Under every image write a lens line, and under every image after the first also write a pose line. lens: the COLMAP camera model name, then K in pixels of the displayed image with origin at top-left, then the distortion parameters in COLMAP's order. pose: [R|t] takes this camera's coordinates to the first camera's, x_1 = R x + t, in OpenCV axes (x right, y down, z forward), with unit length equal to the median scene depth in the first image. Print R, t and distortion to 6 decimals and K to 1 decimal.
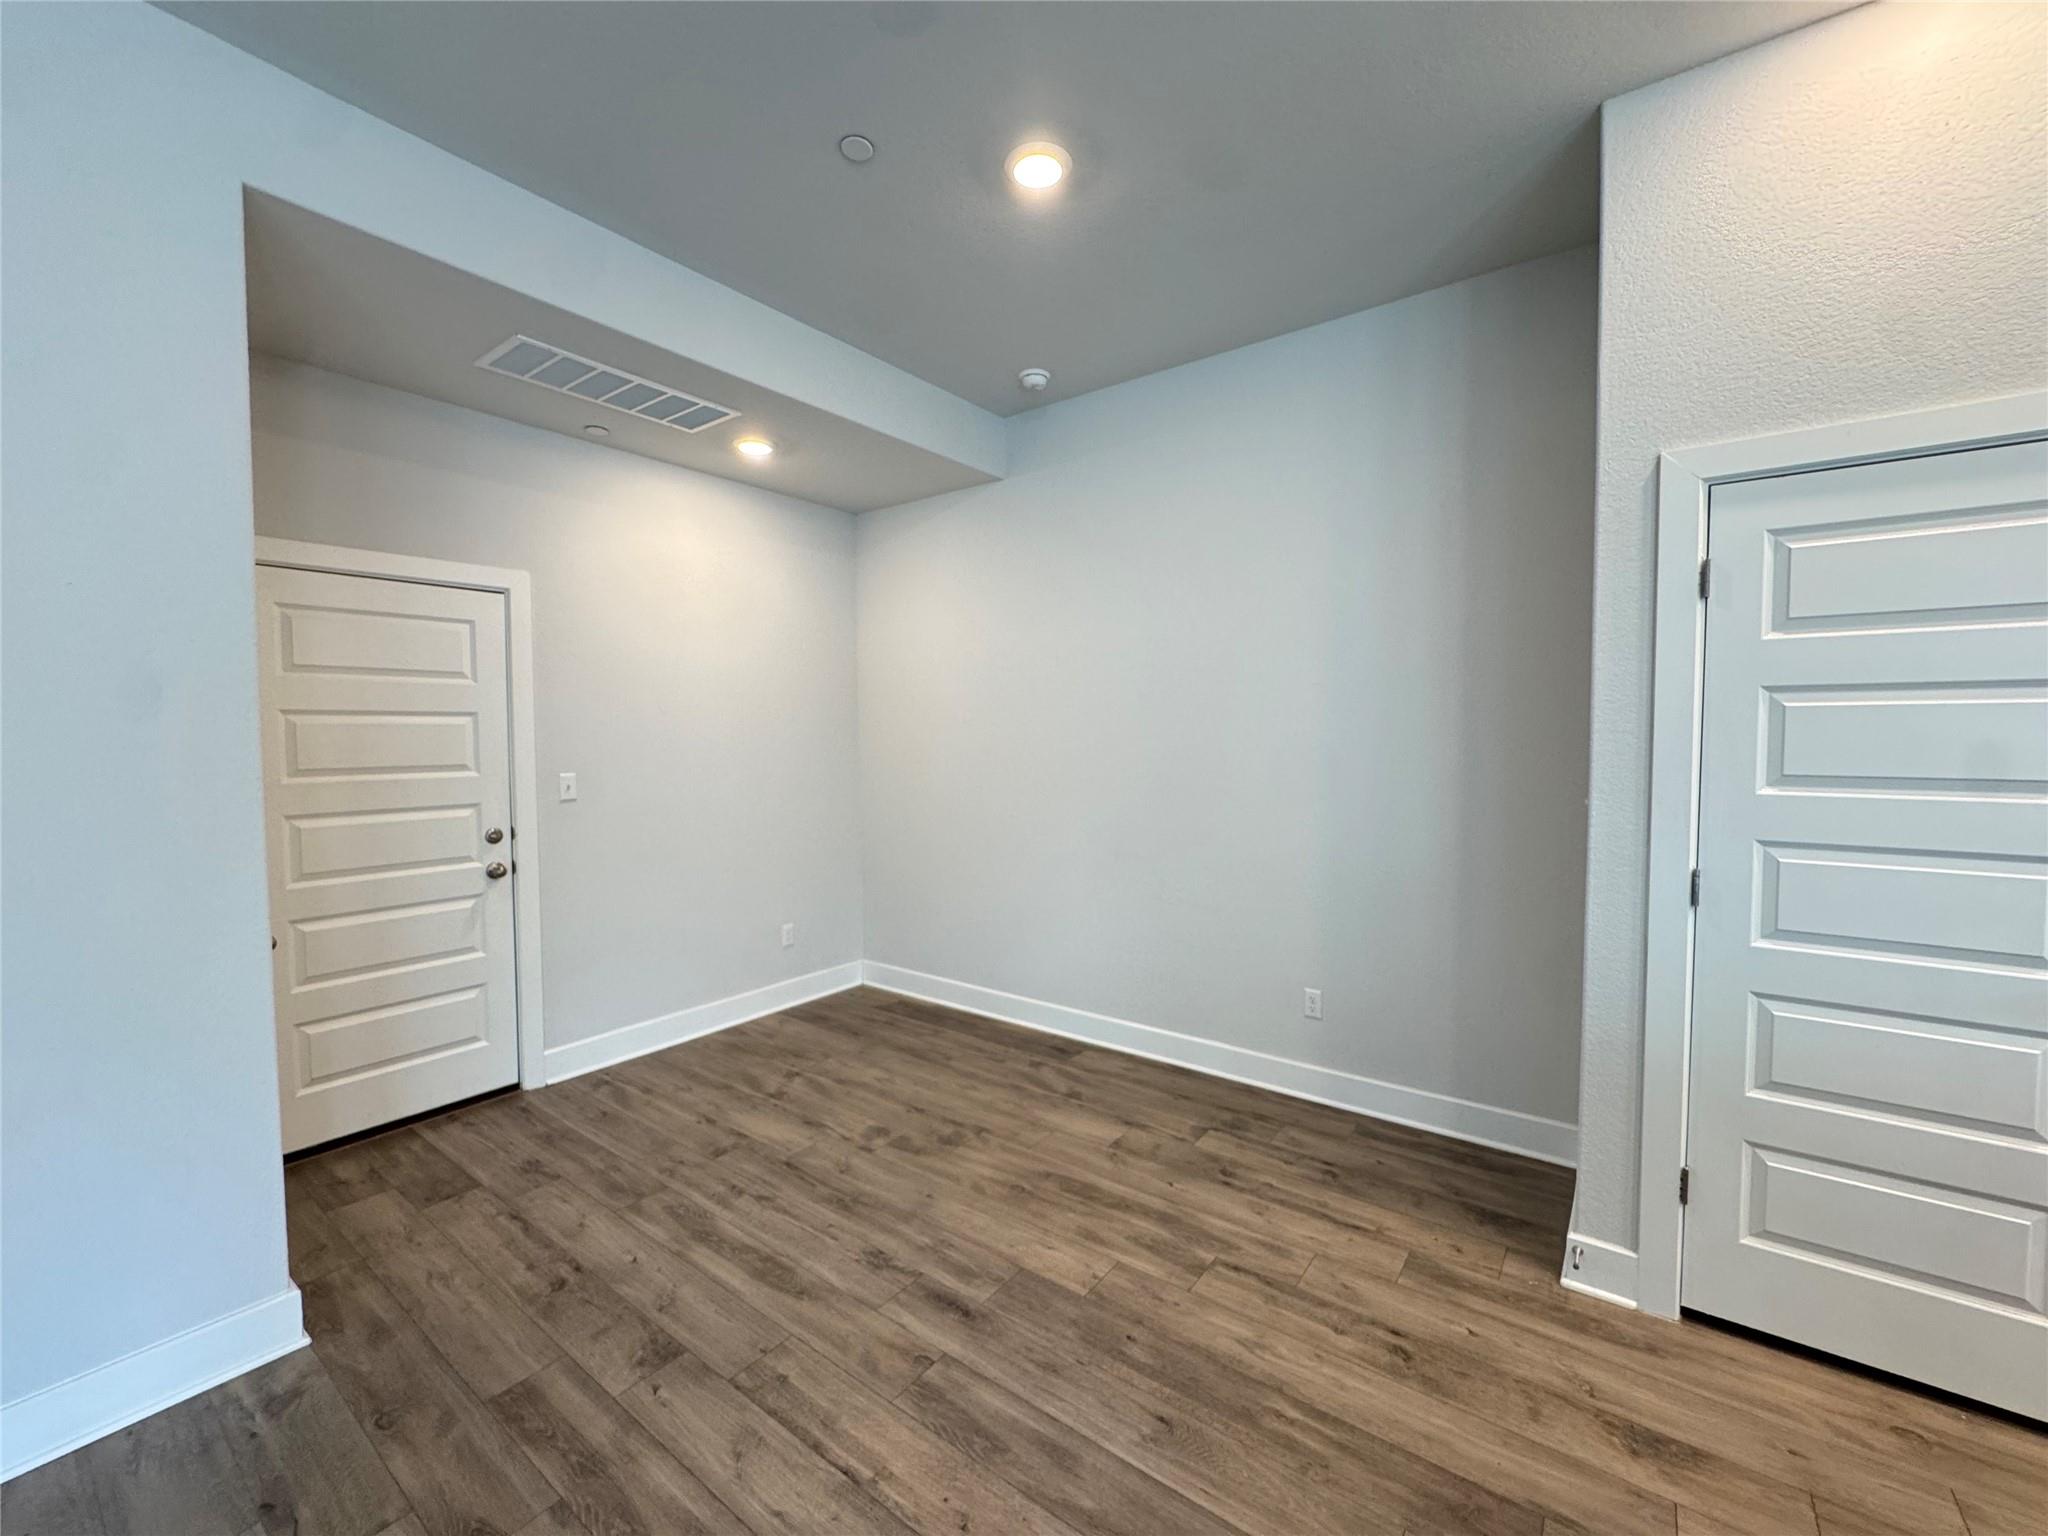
lens RADIAL K [[820.0, 0, 1023.1], [0, 820.0, 766.4], [0, 0, 1]] dist [-0.005539, 0.000549]
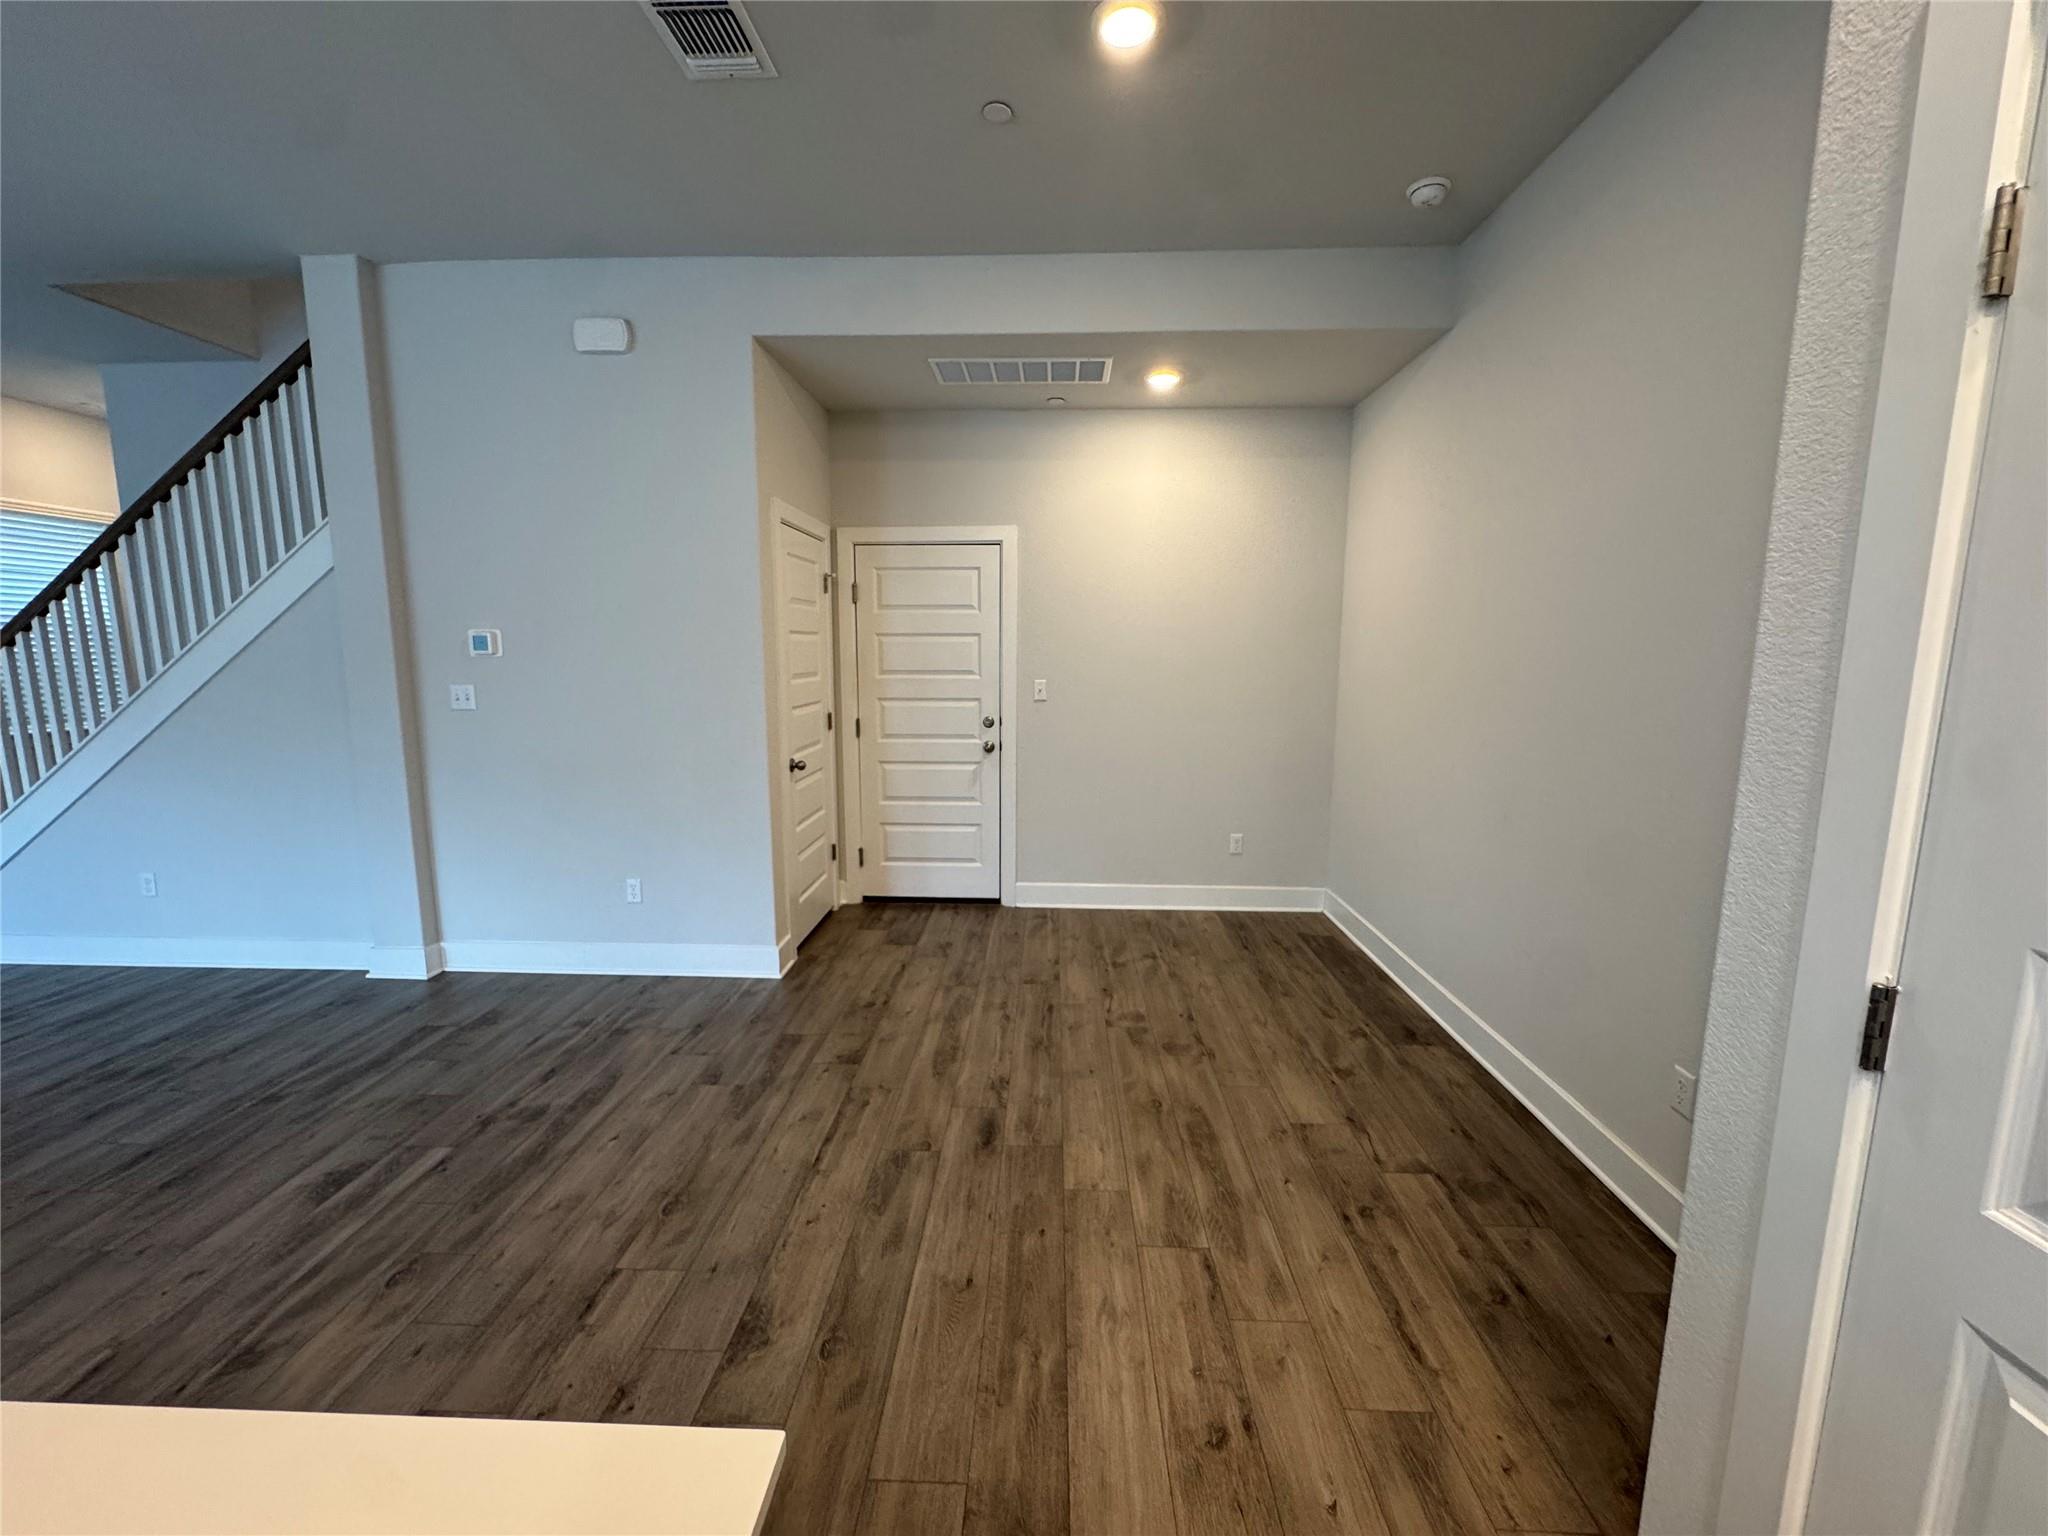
lens RADIAL K [[820.0, 0, 1023.1], [0, 820.0, 766.4], [0, 0, 1]] dist [-0.005539, 0.000549]
pose [[0.570390, 0.120895, -0.812428, 0.616736], [-0.039686, 0.992010, 0.119755, -0.011938], [0.820414, -0.036065, 0.570631, 0.277119]]
